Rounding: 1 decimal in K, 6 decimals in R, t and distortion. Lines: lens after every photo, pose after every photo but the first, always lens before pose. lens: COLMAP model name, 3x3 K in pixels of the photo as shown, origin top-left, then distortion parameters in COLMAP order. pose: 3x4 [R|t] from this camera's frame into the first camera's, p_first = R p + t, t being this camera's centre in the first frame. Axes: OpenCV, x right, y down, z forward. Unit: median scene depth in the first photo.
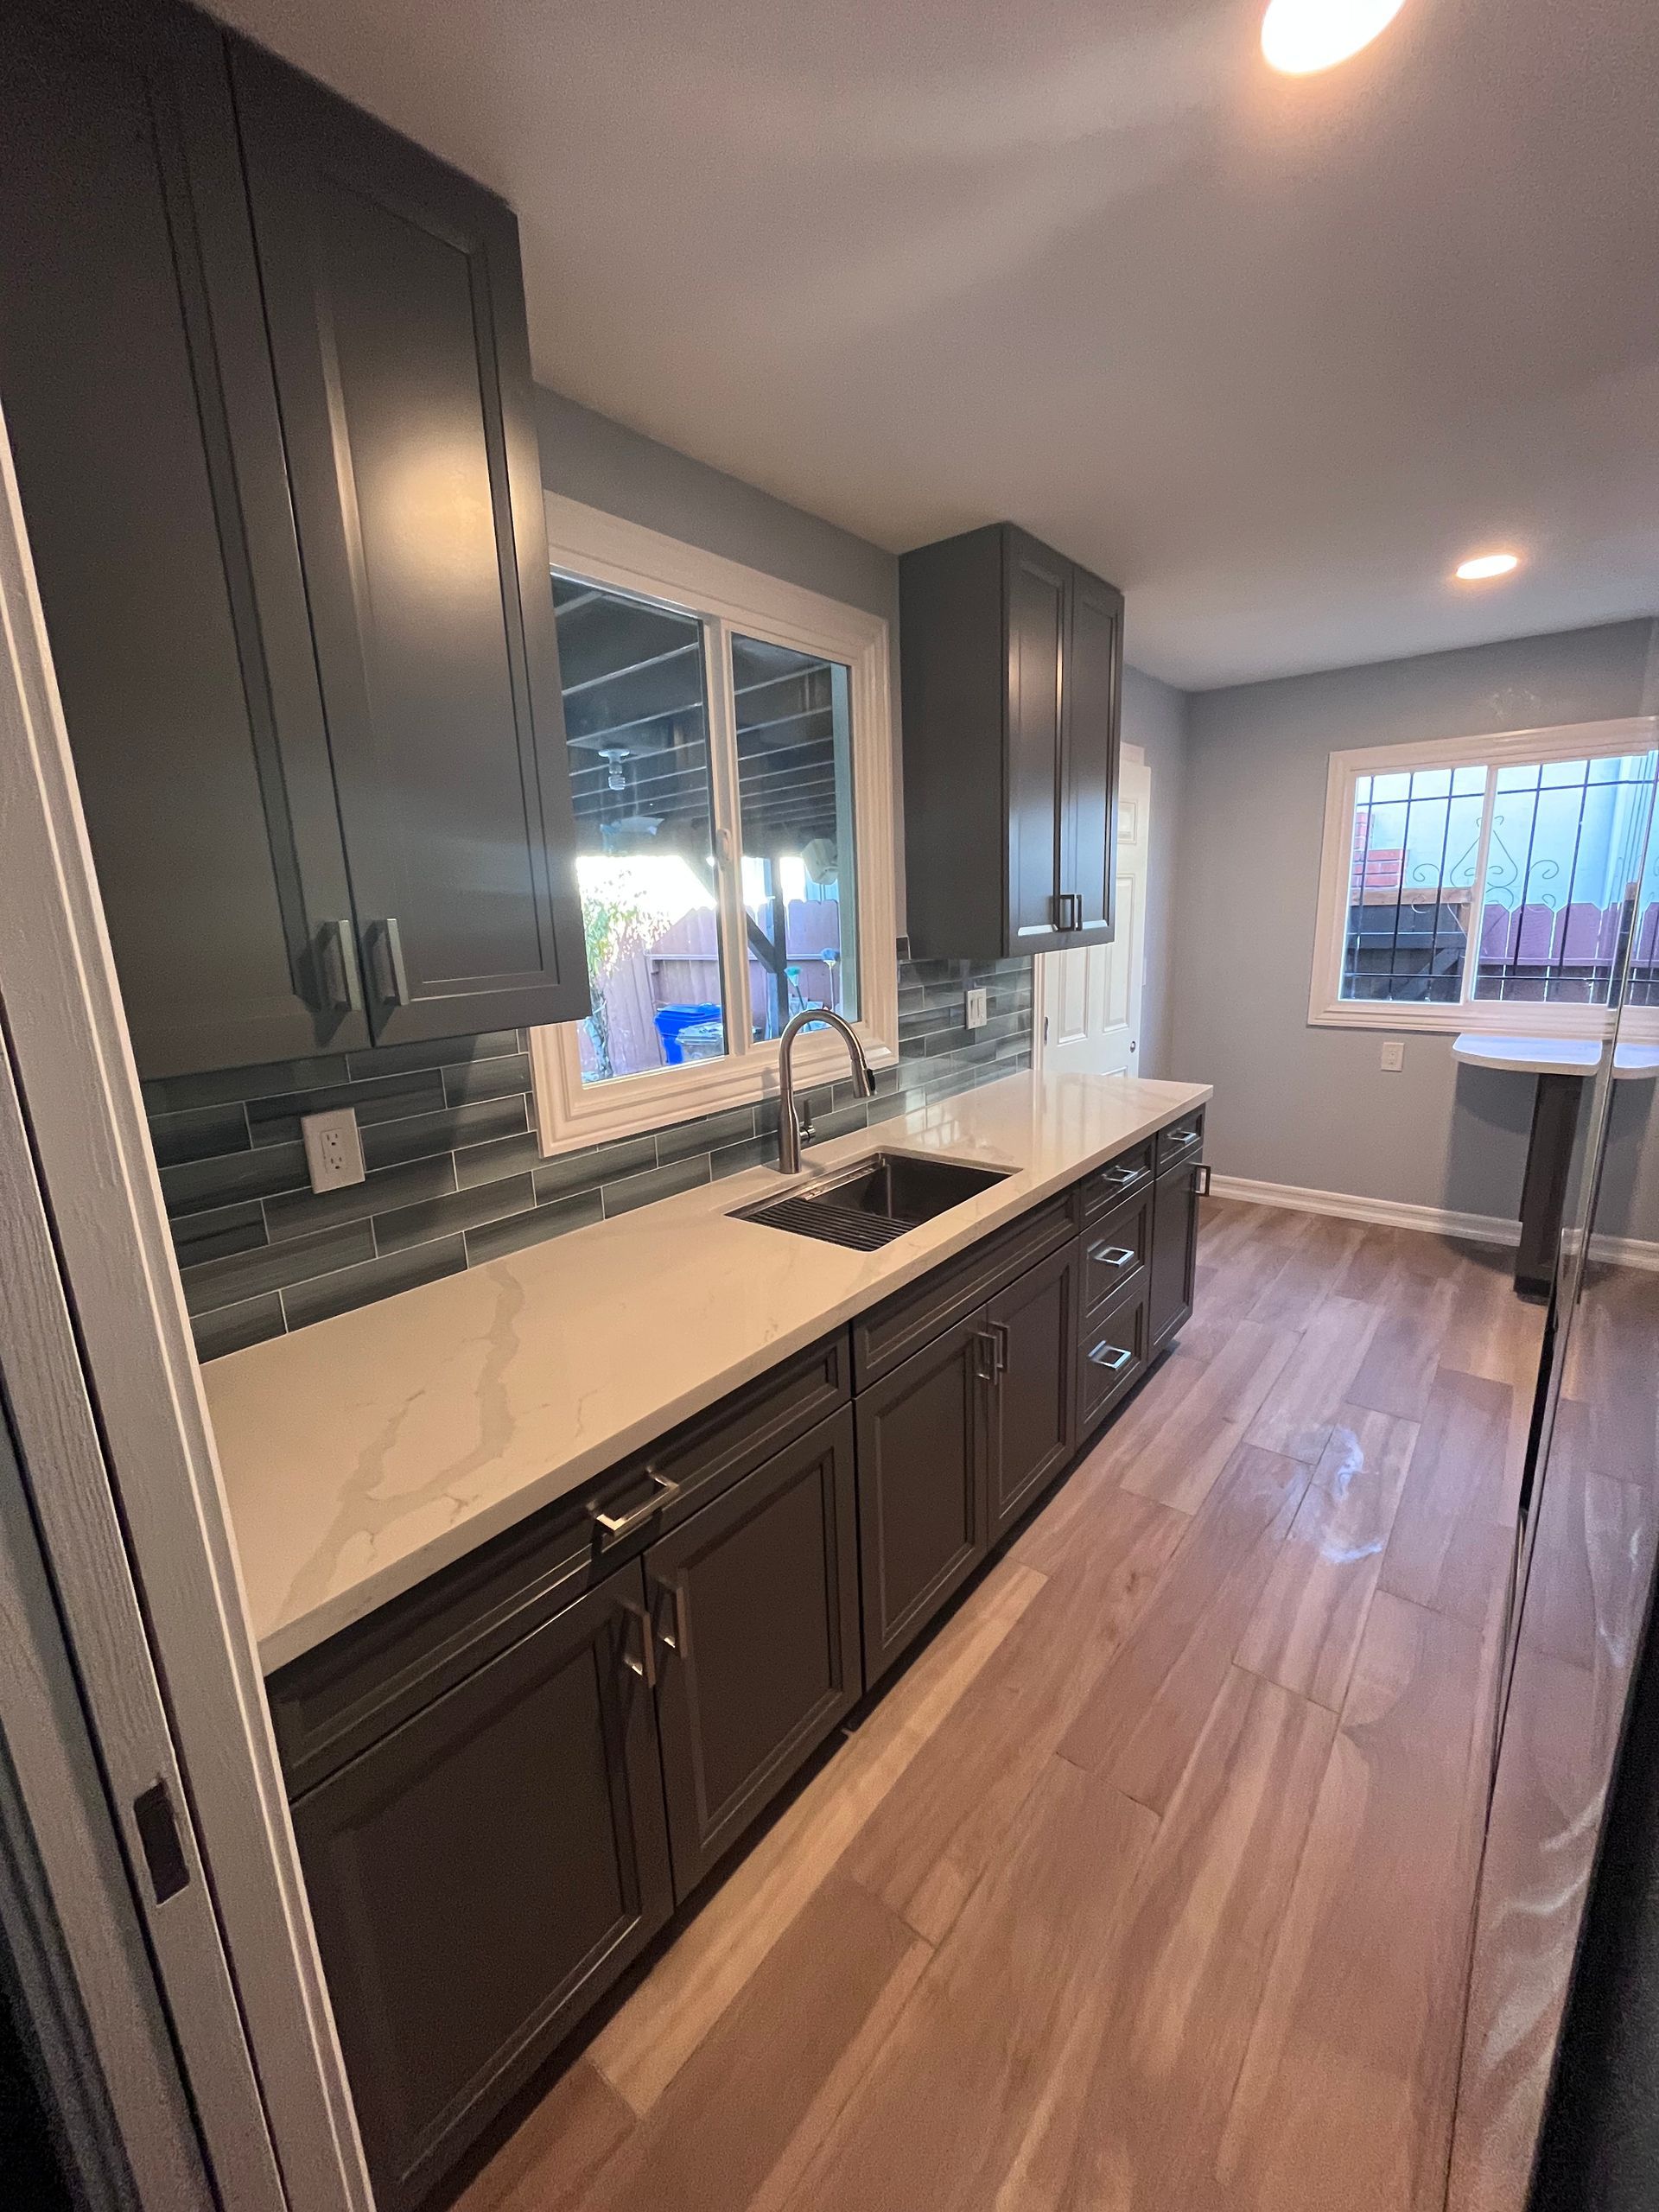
lens RADIAL K [[893.3, 0, 824.8], [0, 893.3, 1104.2], [0, 0, 1]] dist [-0.001117, -0.000069]
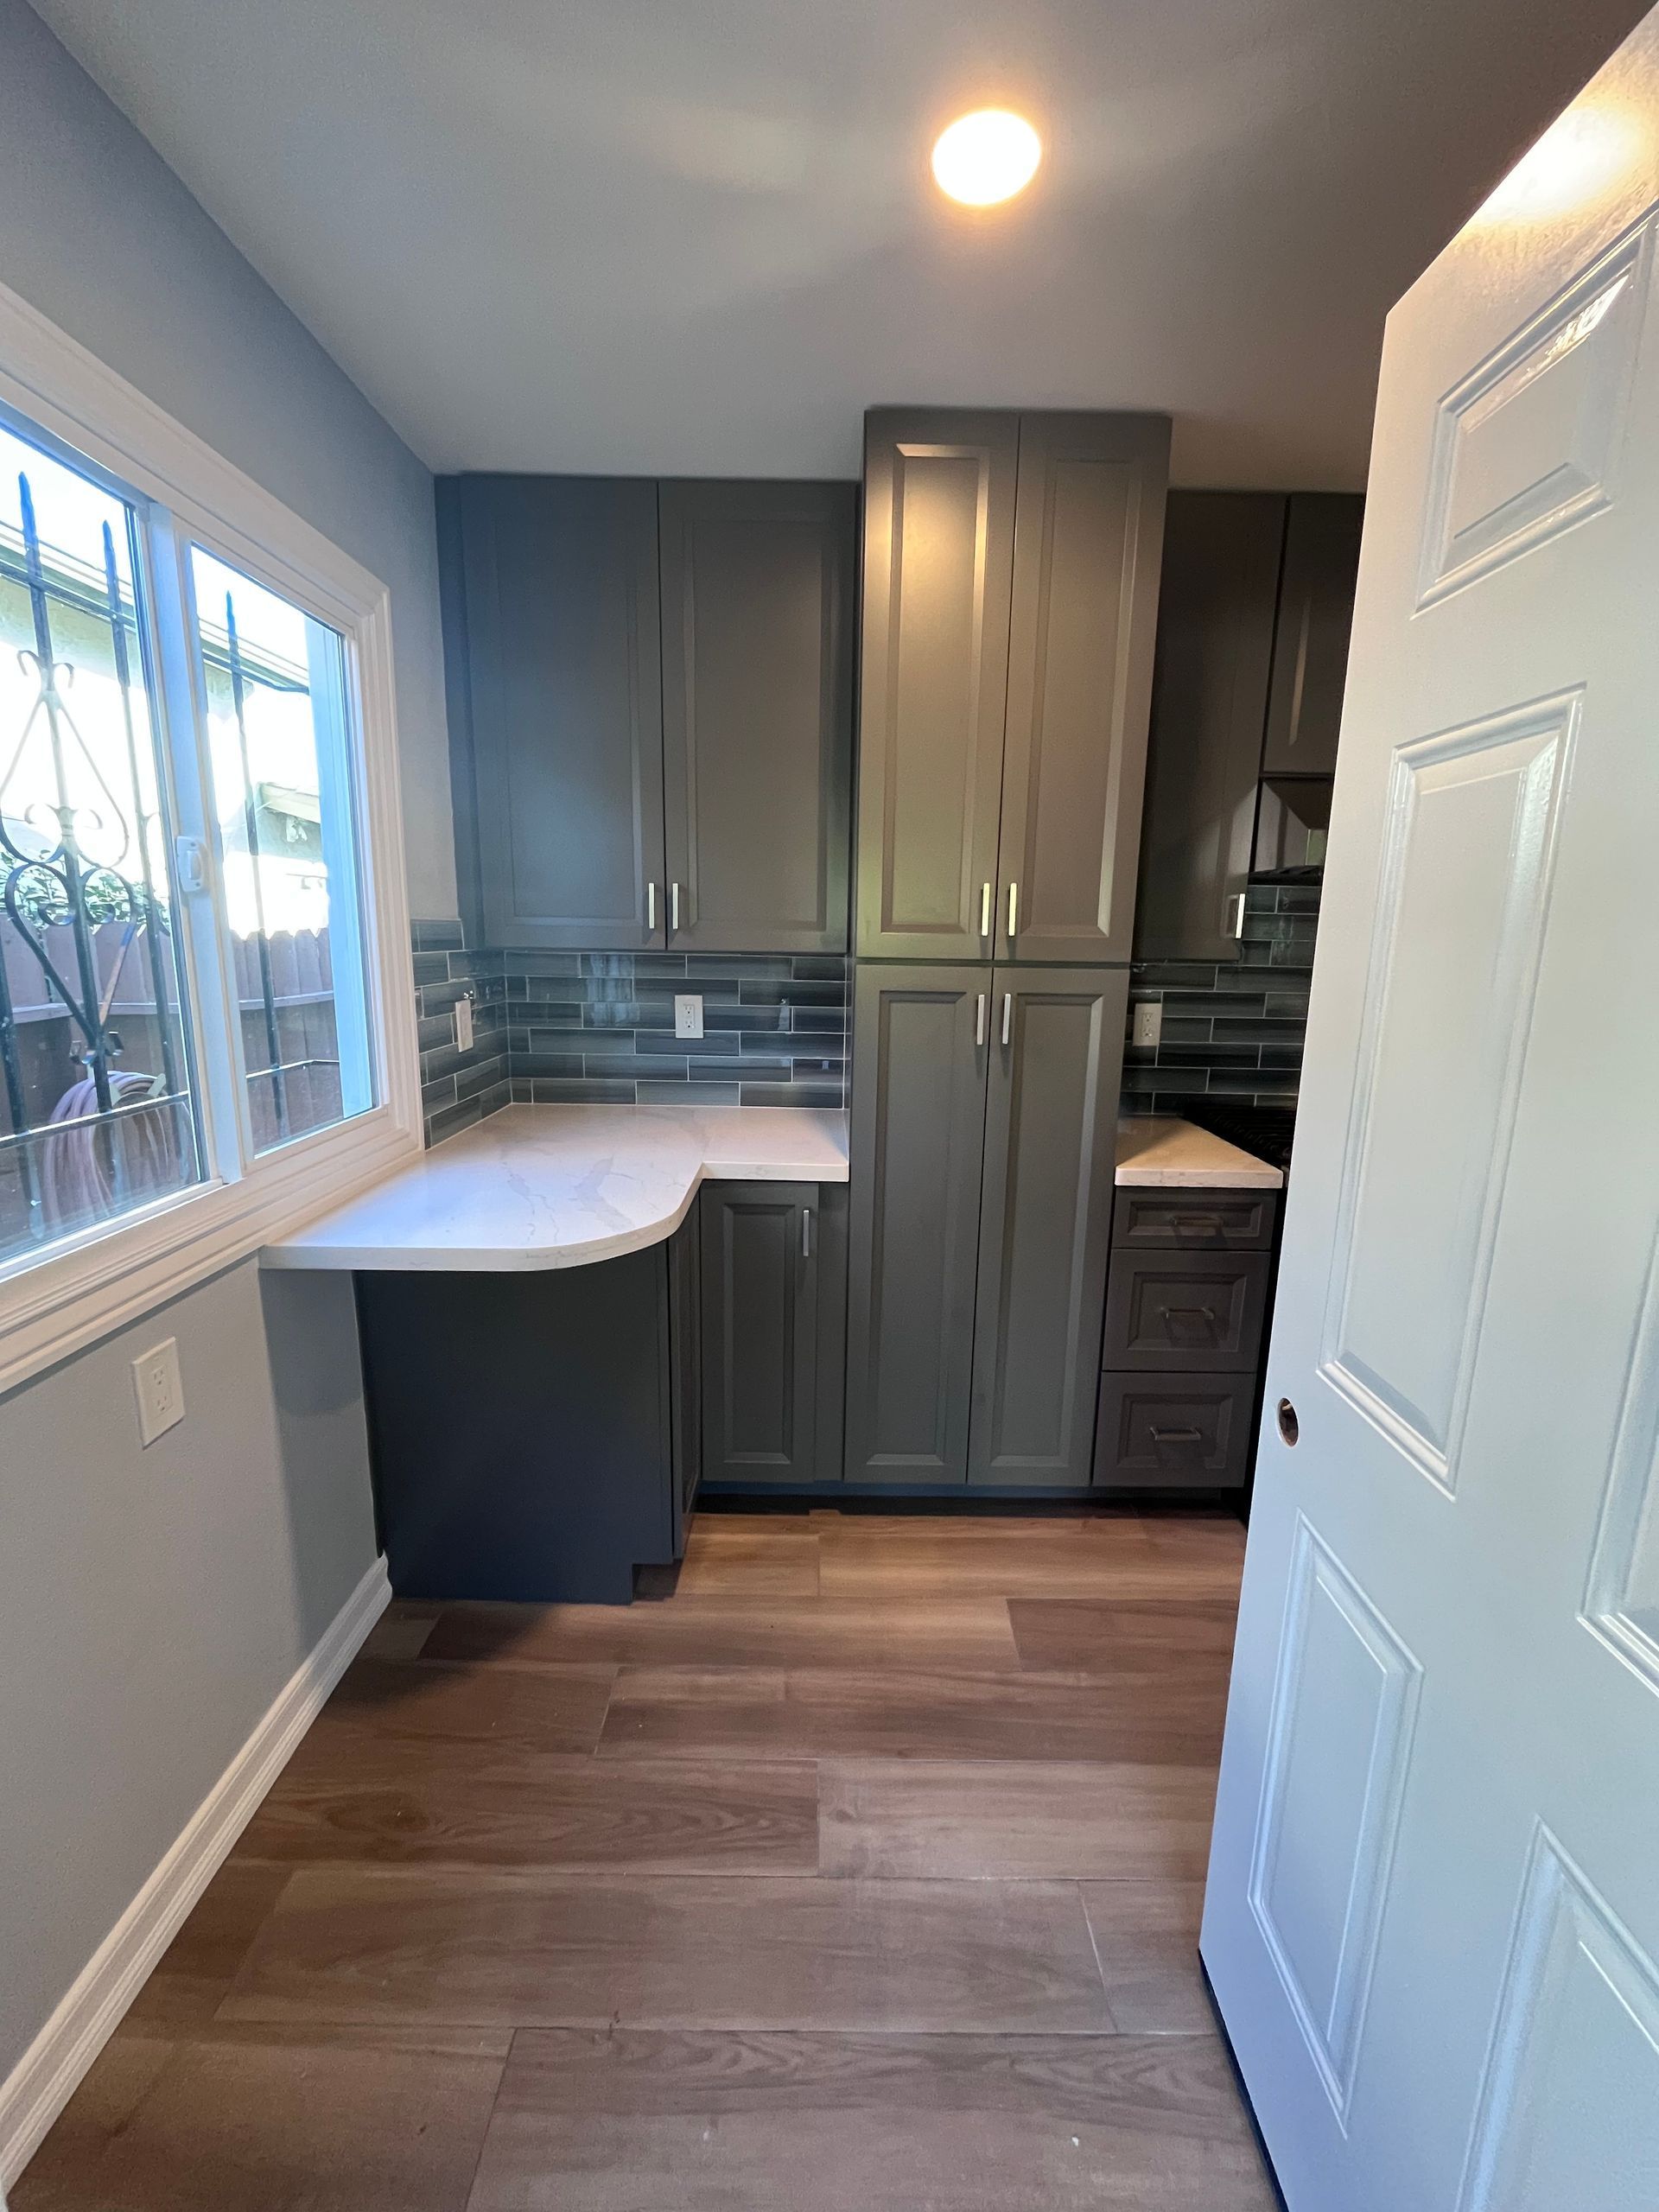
lens RADIAL K [[893.3, 0, 830.4], [0, 893.3, 1099.9], [0, 0, 1]] dist [-0.001117, -0.000069]
pose [[-0.627099, -0.121613, 0.769387, 0.433106], [0.181298, 0.937823, 0.296007, -0.335284], [-0.757547, 0.325114, -0.566060, 1.617217]]
